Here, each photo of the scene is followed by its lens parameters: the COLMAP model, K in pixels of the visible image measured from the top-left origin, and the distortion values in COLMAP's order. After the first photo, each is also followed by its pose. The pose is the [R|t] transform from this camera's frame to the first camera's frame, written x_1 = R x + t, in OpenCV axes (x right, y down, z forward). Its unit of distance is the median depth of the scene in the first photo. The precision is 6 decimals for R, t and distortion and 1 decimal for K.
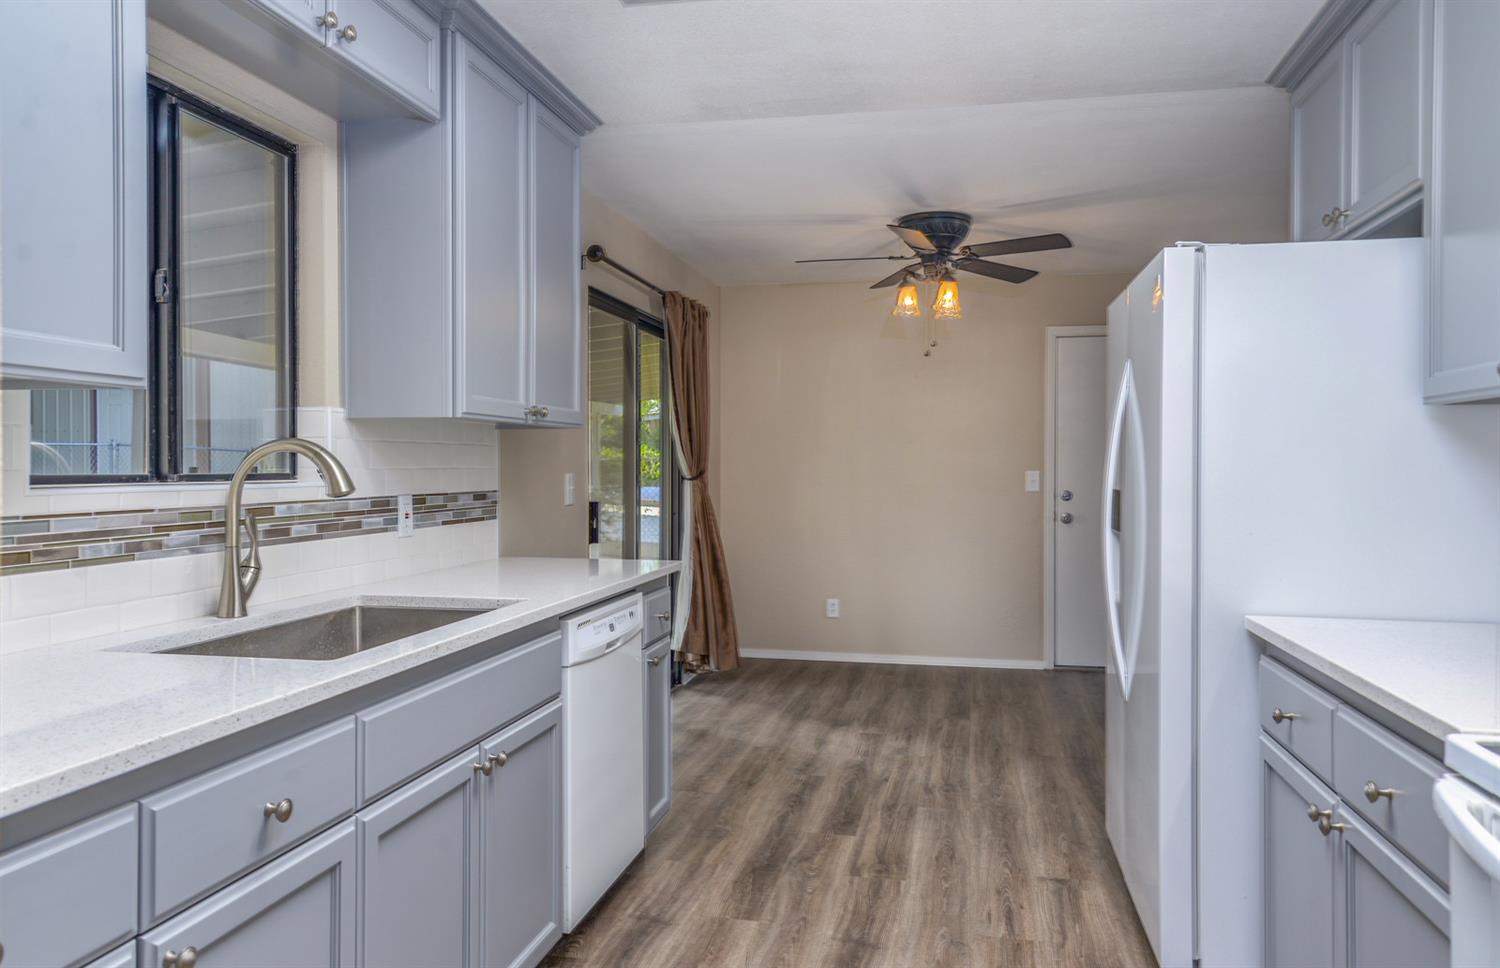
lens RADIAL K [[1012.8, 0, 750.0], [0, 1012.8, 484.0], [0, 0, 1]] dist [0.001108, -0.000096]
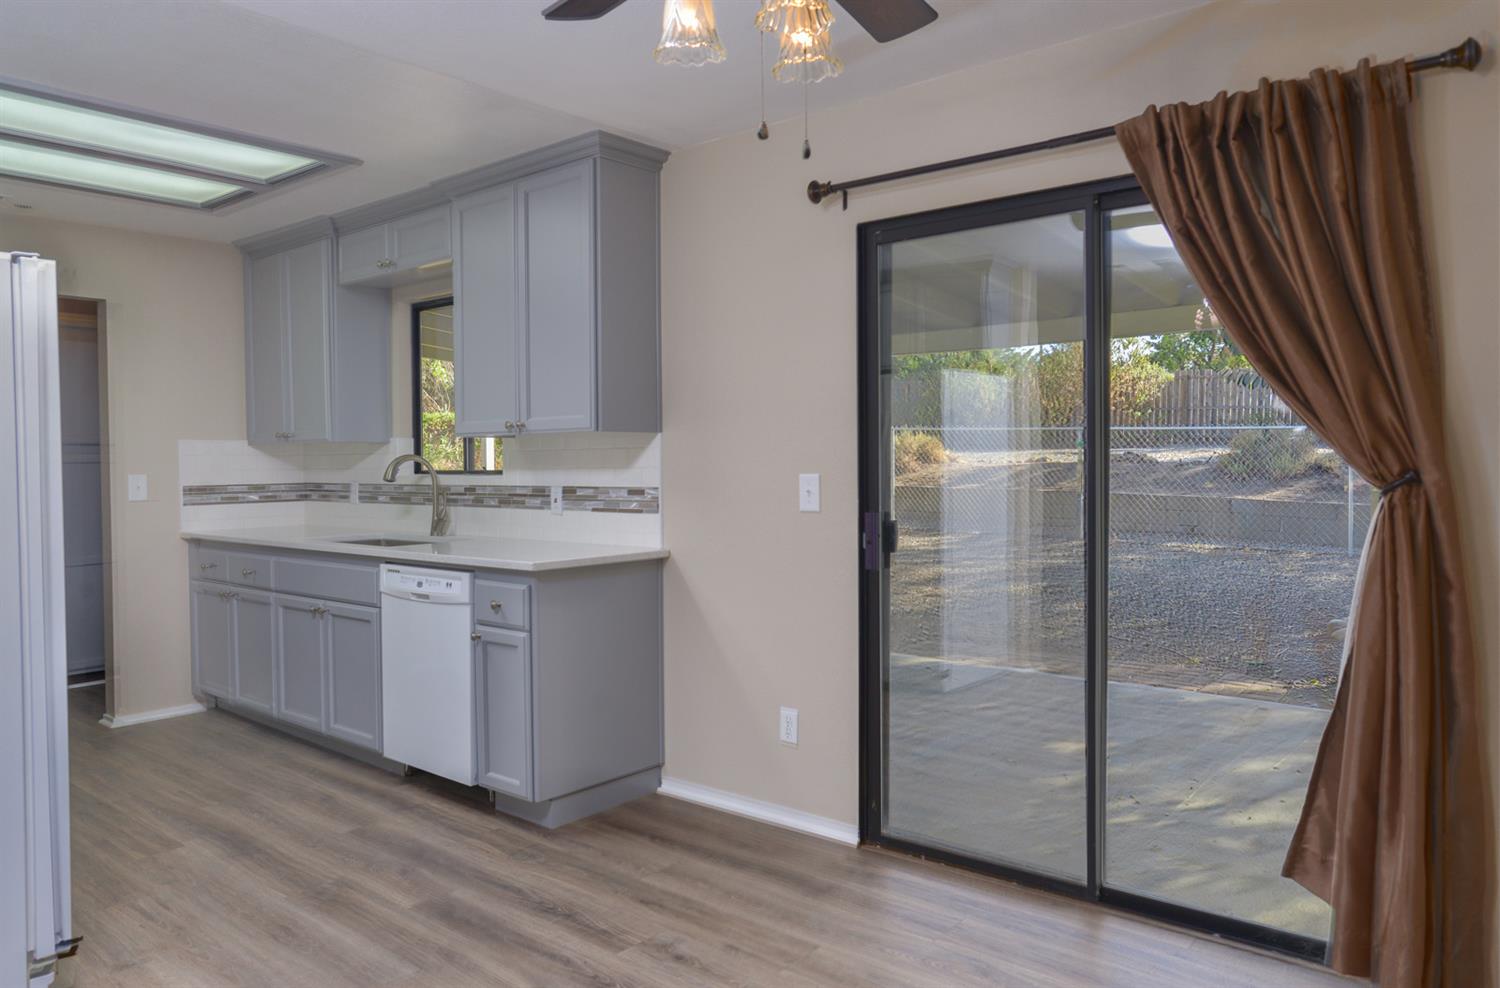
lens RADIAL K [[1035.5, 0, 750.0], [0, 1035.5, 494.0], [0, 0, 1]] dist [-0.035441, 0.000328]
pose [[-0.462491, 0.028184, -0.886176, 0.756933], [-0.009066, 0.999292, 0.036514, -0.031166], [0.886578, 0.024922, -0.461908, 1.723499]]
